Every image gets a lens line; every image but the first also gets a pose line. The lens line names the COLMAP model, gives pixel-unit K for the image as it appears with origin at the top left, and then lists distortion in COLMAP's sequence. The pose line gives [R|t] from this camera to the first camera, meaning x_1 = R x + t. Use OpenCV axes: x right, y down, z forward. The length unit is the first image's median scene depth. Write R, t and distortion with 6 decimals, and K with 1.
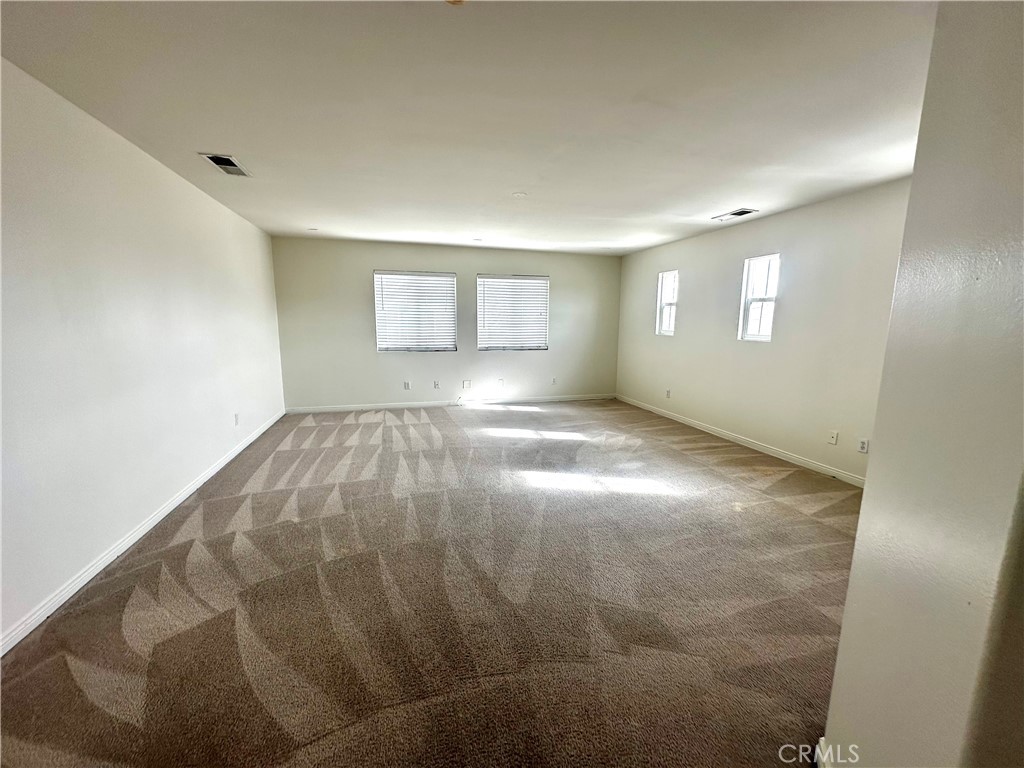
lens RADIAL K [[407.7, 0, 512.5], [0, 407.7, 382.3], [0, 0, 1]] dist [-0.003687, 0.001110]
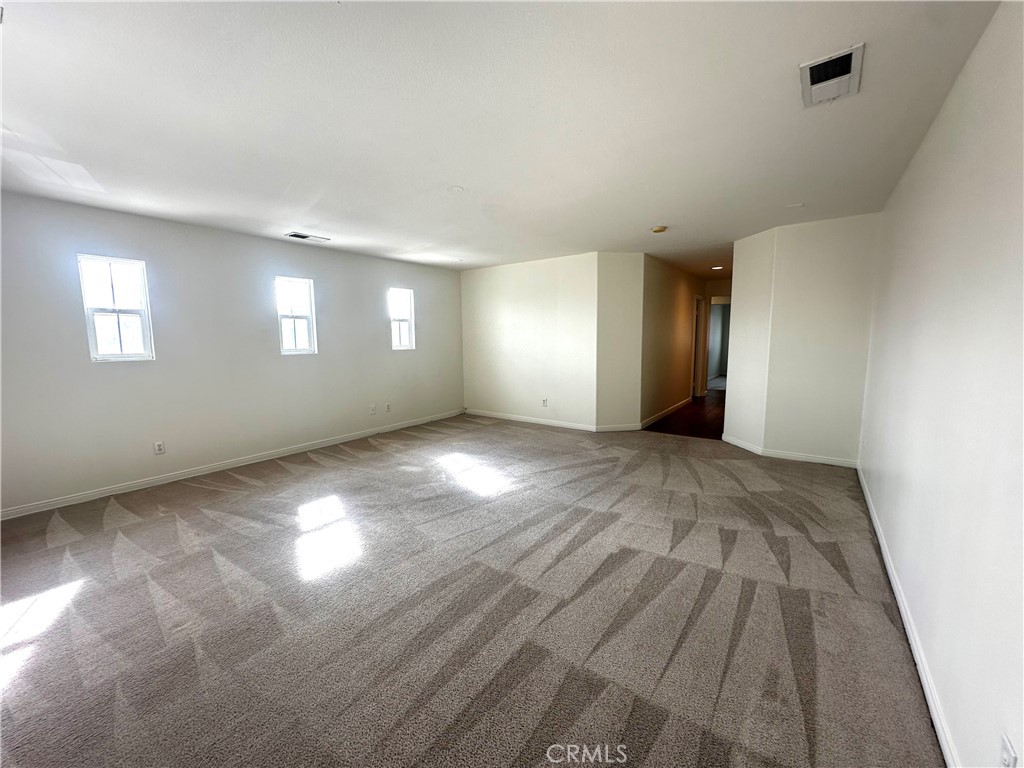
lens RADIAL K [[407.7, 0, 514.0], [0, 407.7, 384.0], [0, 0, 1]] dist [-0.003687, 0.001110]
pose [[-0.602832, -0.100979, 0.791452, -0.618352], [0.128869, 0.966612, 0.221483, -0.191219], [-0.787392, 0.235510, -0.569692, 1.172356]]
